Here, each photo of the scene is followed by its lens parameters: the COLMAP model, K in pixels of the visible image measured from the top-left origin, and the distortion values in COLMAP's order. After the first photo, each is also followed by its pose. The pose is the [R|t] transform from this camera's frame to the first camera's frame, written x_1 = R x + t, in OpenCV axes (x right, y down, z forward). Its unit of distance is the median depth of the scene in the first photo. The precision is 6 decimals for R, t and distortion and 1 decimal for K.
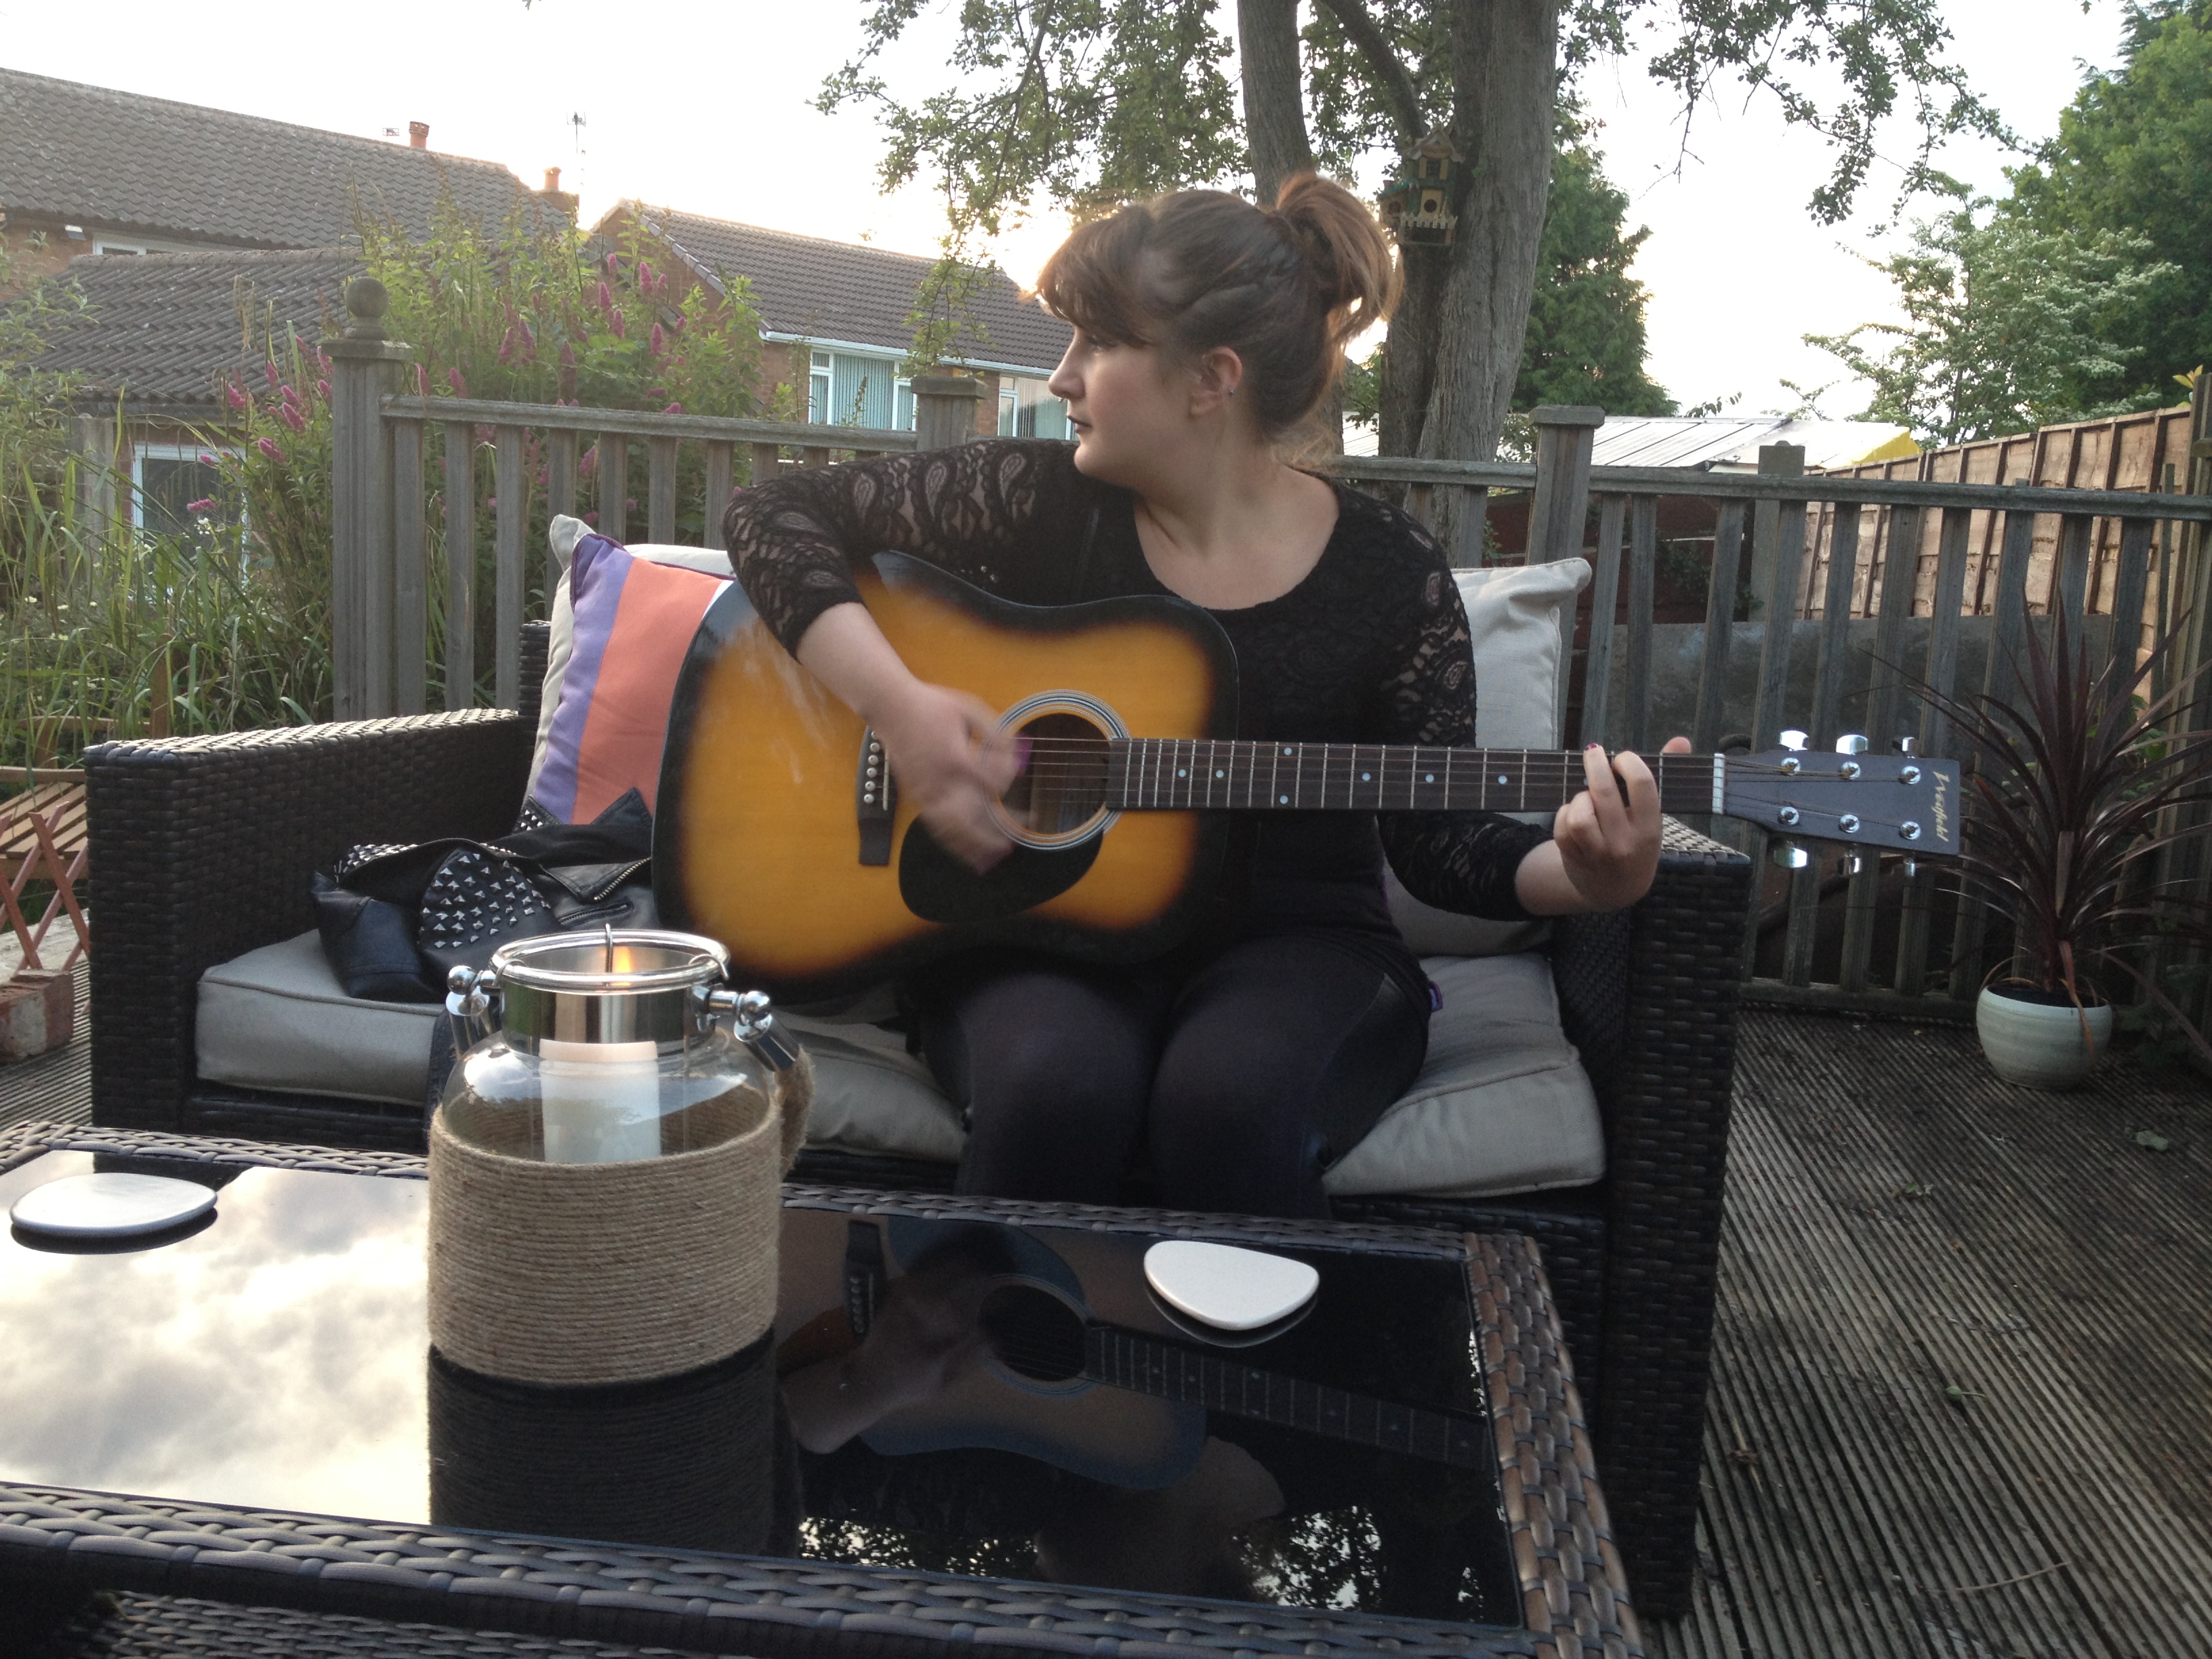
lens RADIAL K [[2240.5, 0, 1106.0], [0, 2240.5, 829.5], [0, 0, 1]] dist [0.068615, -0.219842]
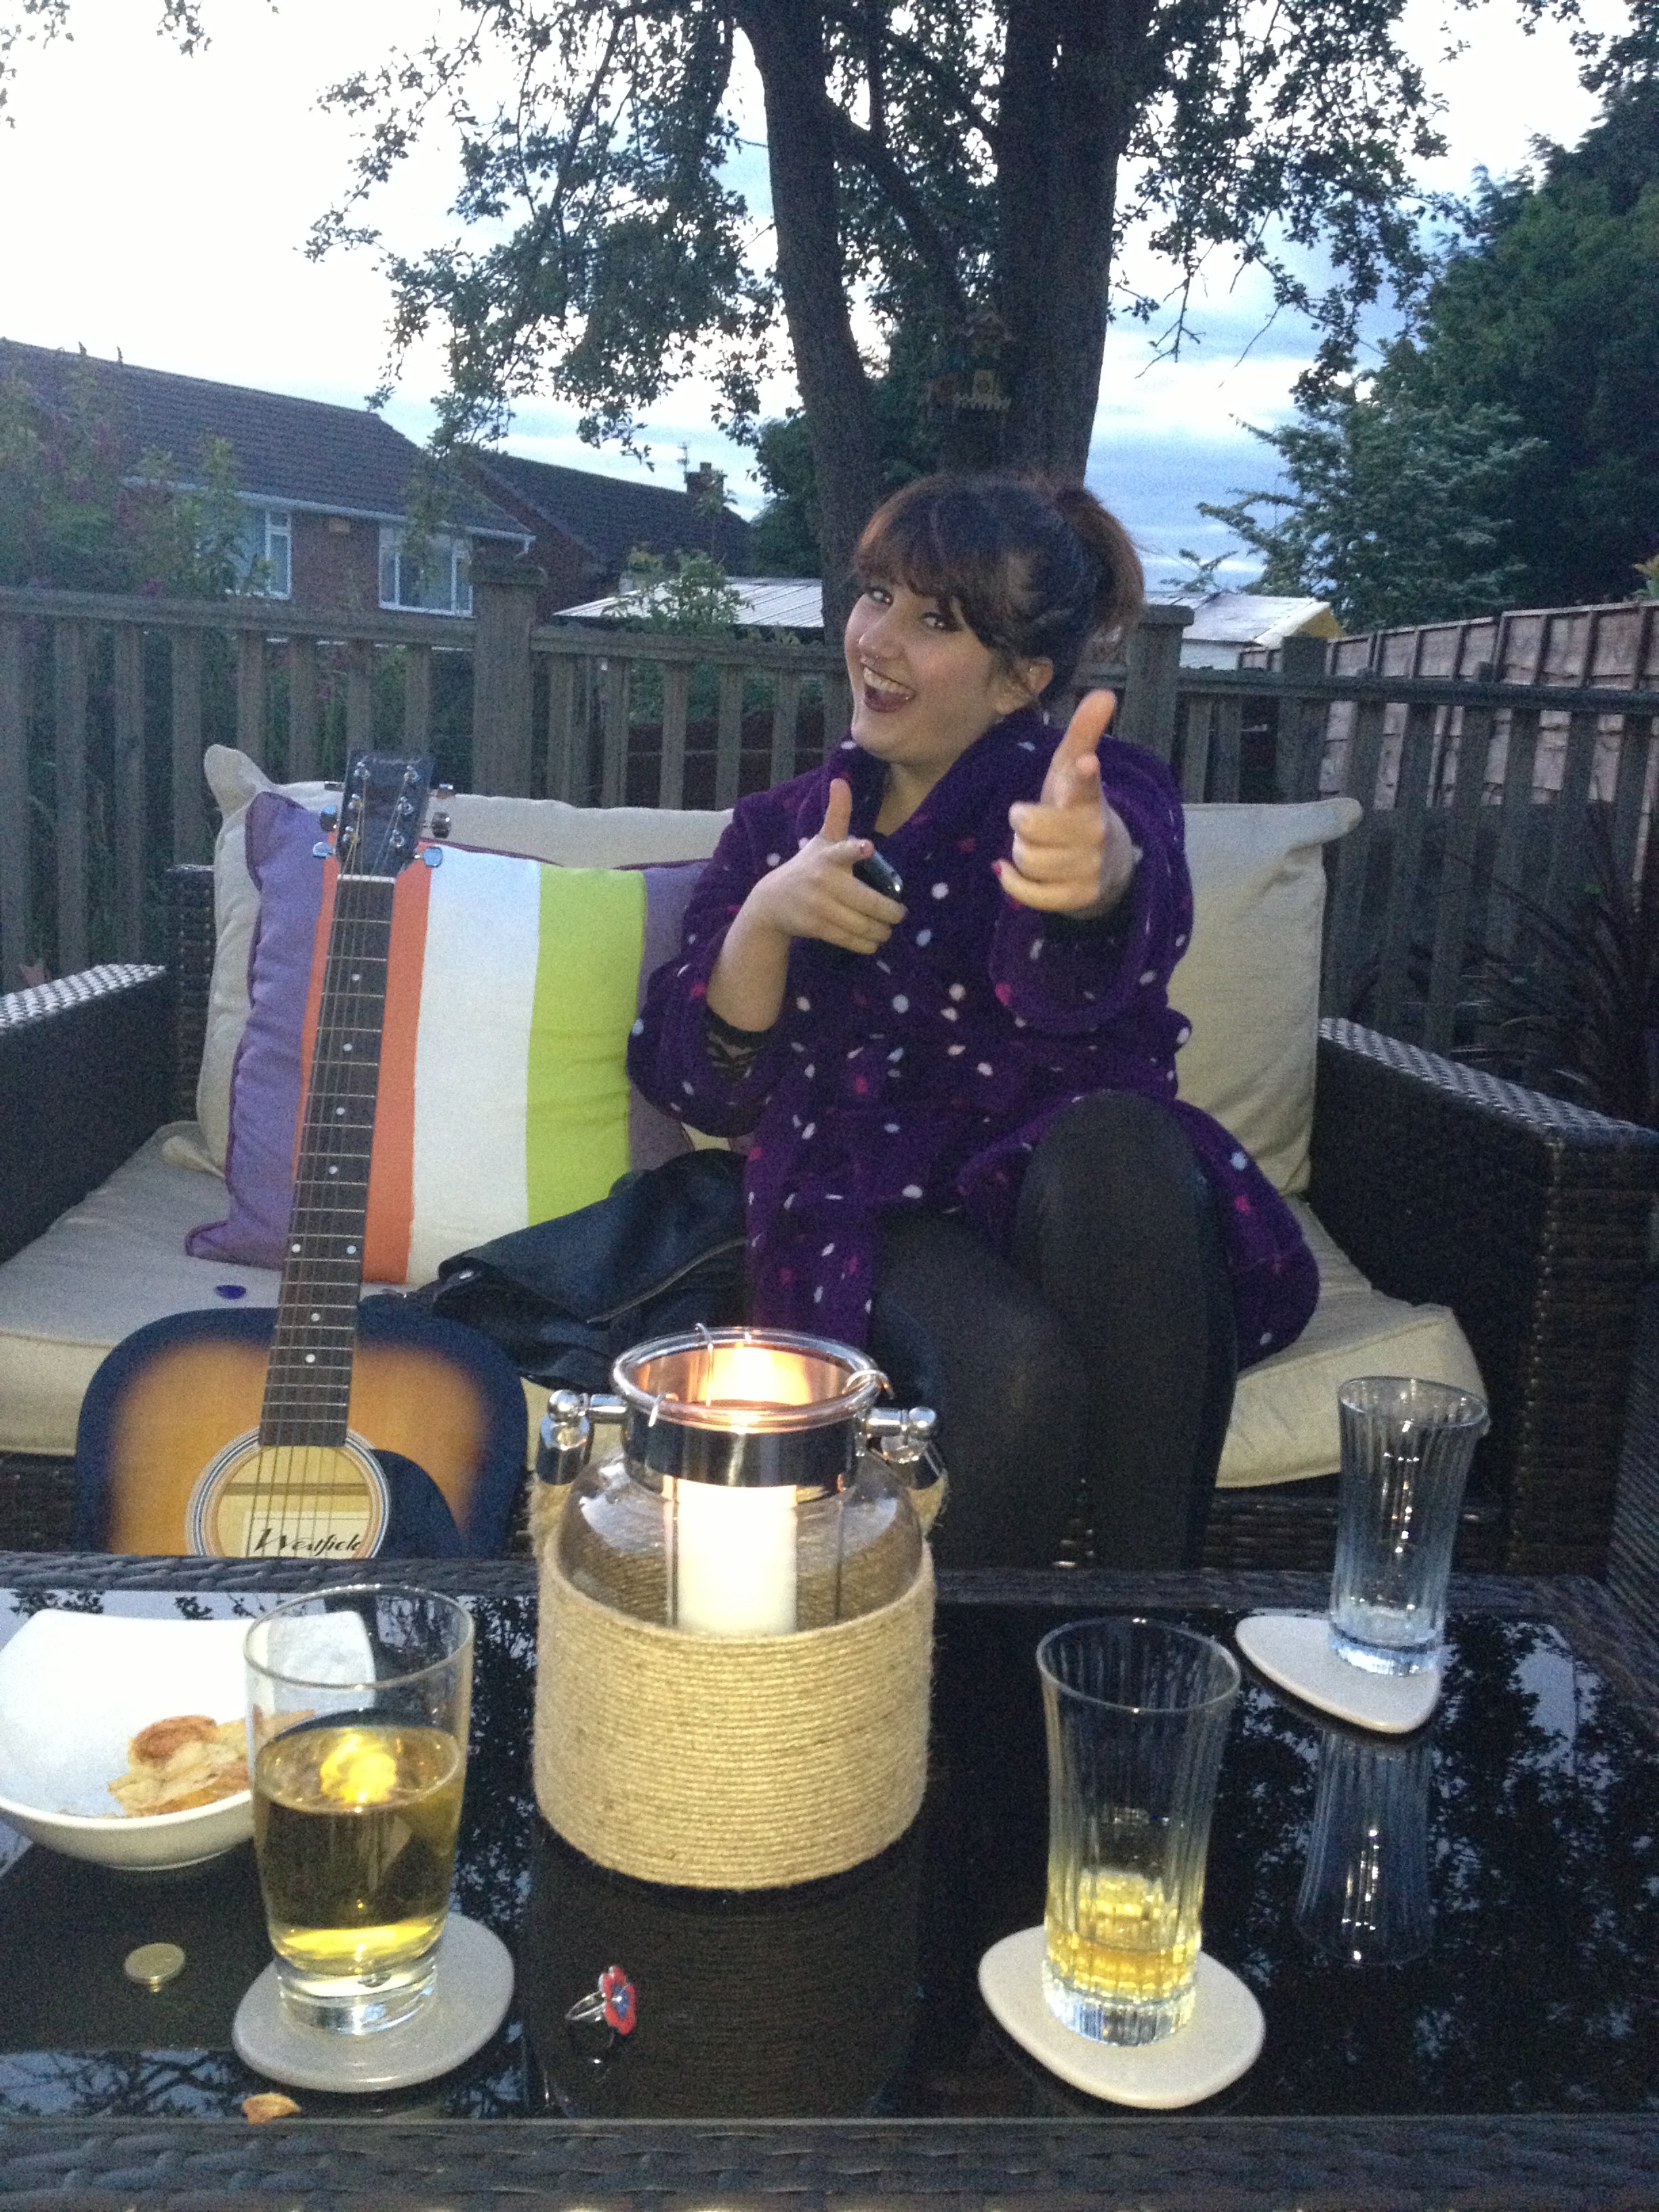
lens RADIAL K [[2228.5, 0, 831.5], [0, 2228.5, 1034.9], [0, 0, 1]] dist [0.168209, -0.535681]
pose [[0.978231, -0.031055, 0.205183, -0.146055], [0.024701, 0.999135, 0.033459, -0.040669], [-0.206044, -0.027663, 0.978152, 0.076917]]
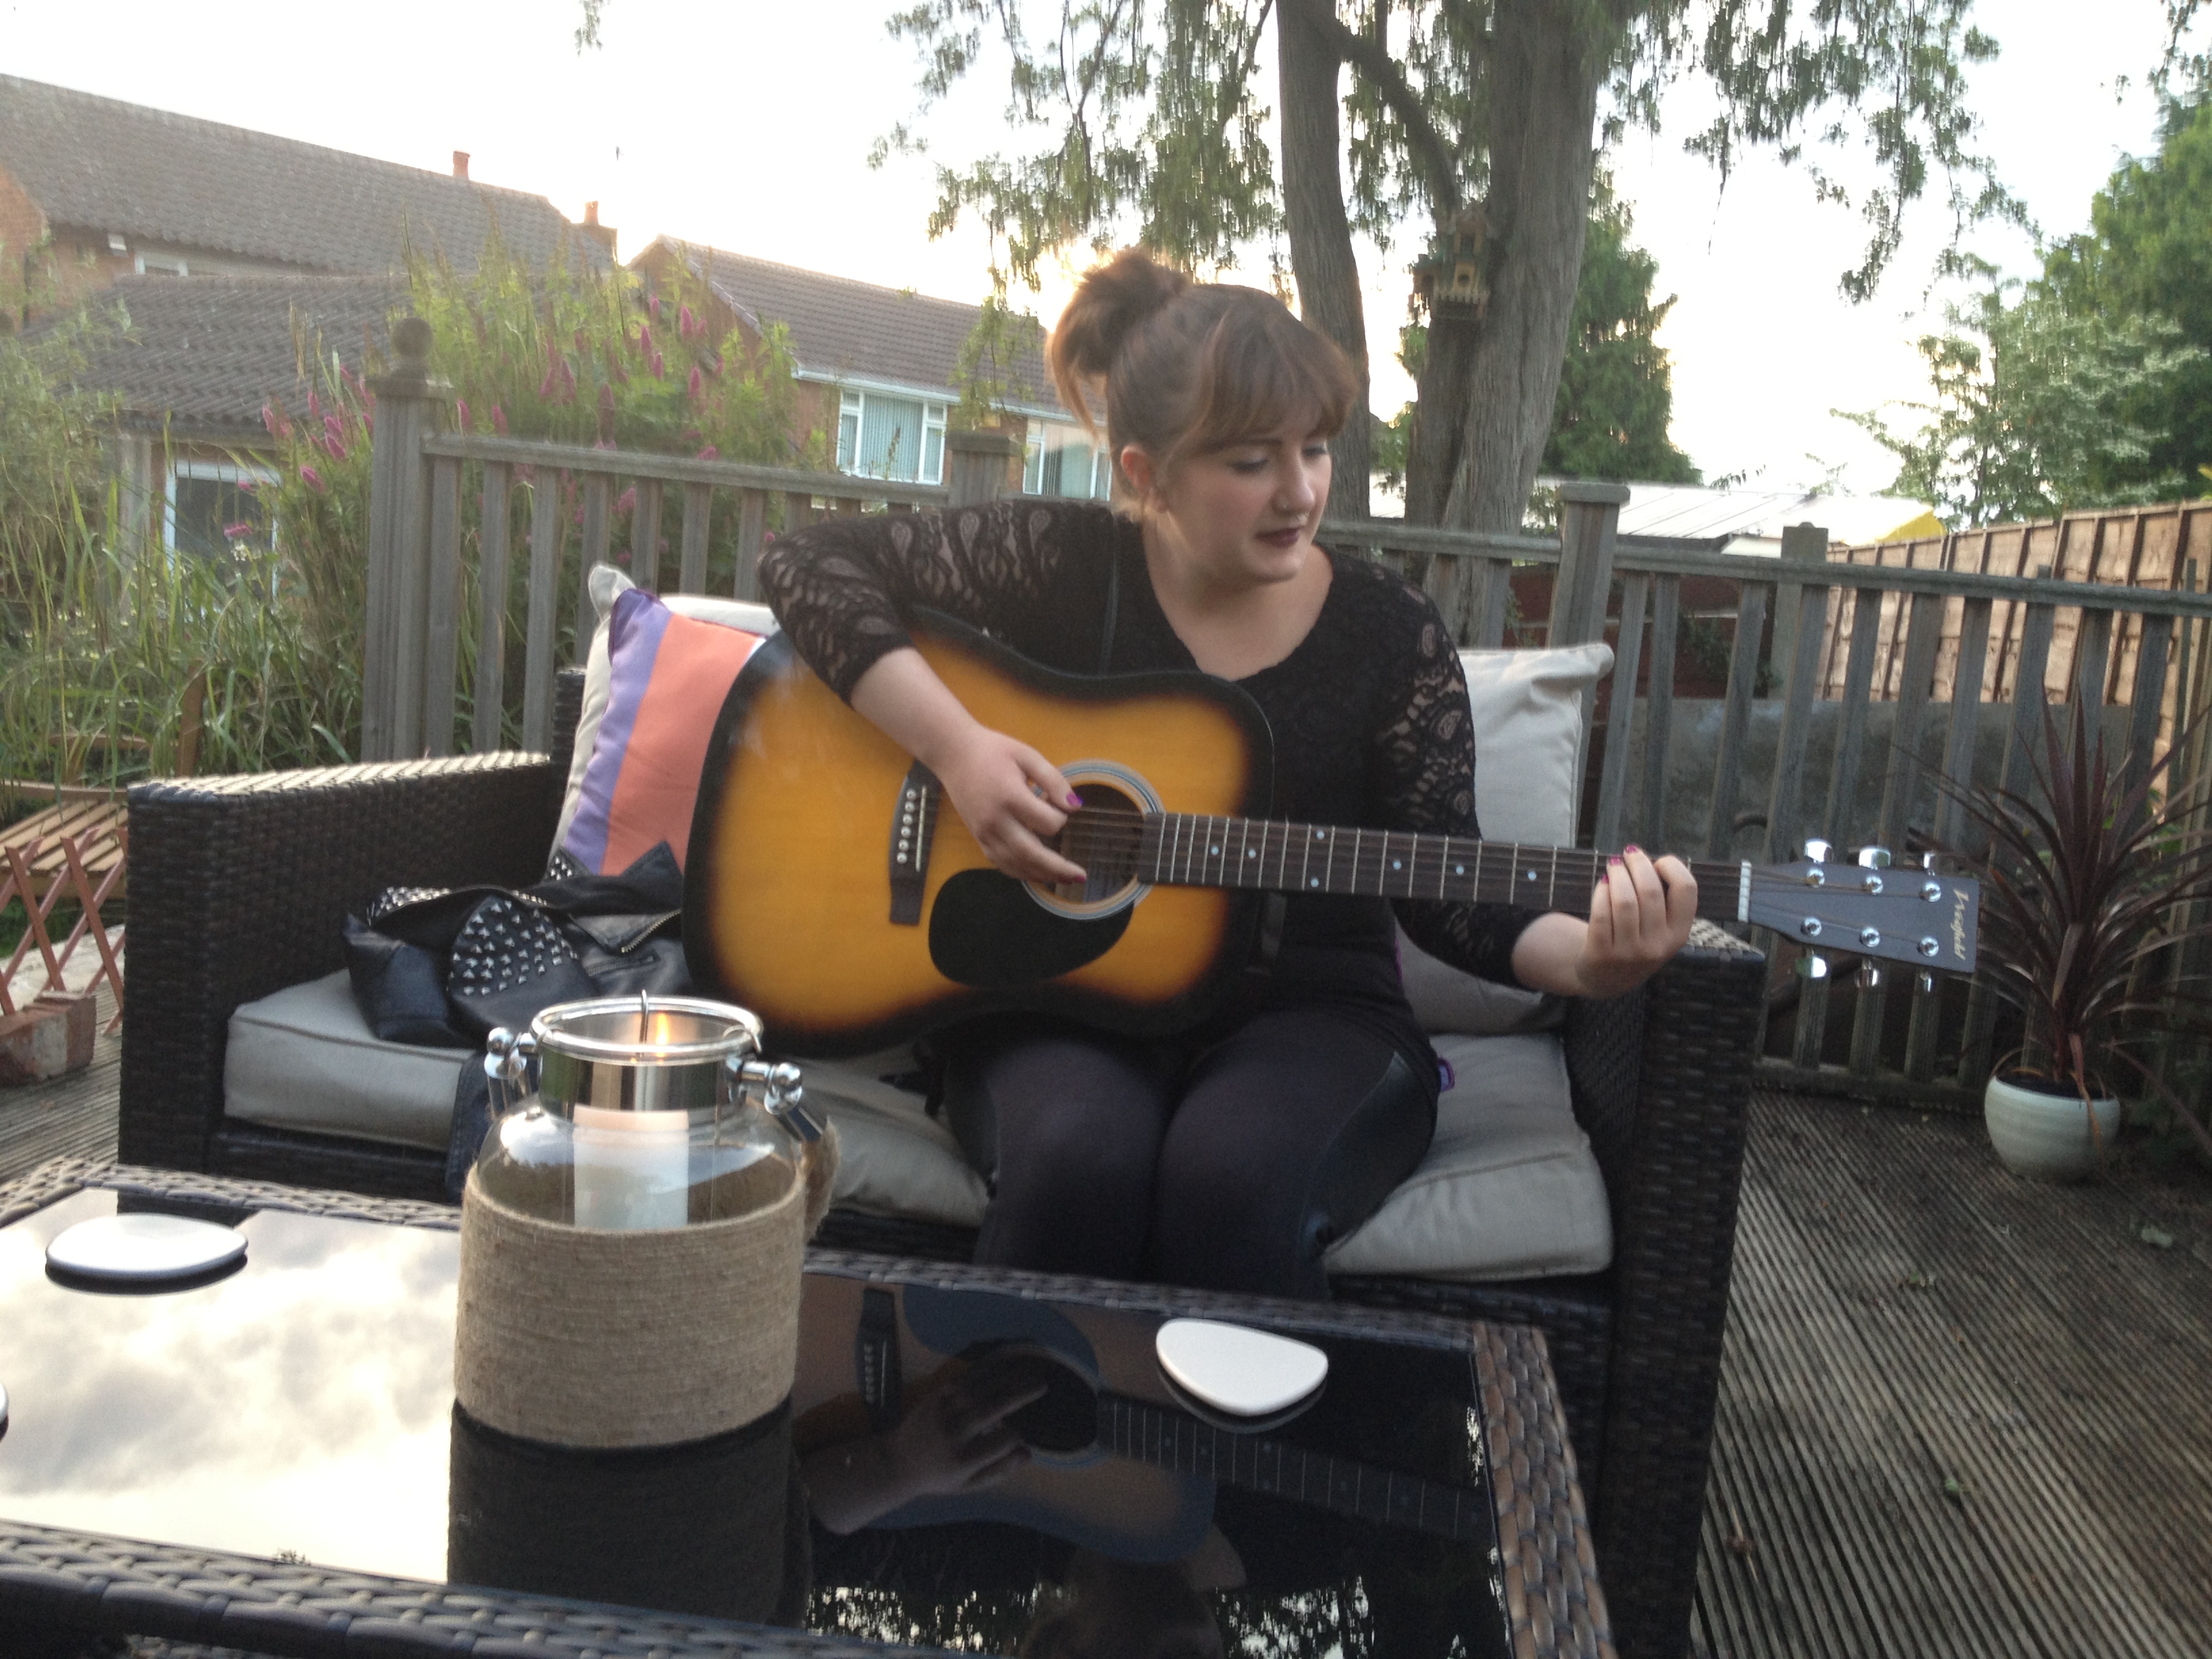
lens RADIAL K [[2246.7, 0, 1099.4], [0, 2246.7, 810.8], [0, 0, 1]] dist [0.076220, -0.238894]
pose [[0.999339, 0.035615, -0.007262, -0.004345], [-0.035782, 0.999064, -0.024307, -0.009366], [0.006390, 0.024551, 0.999678, -0.010605]]
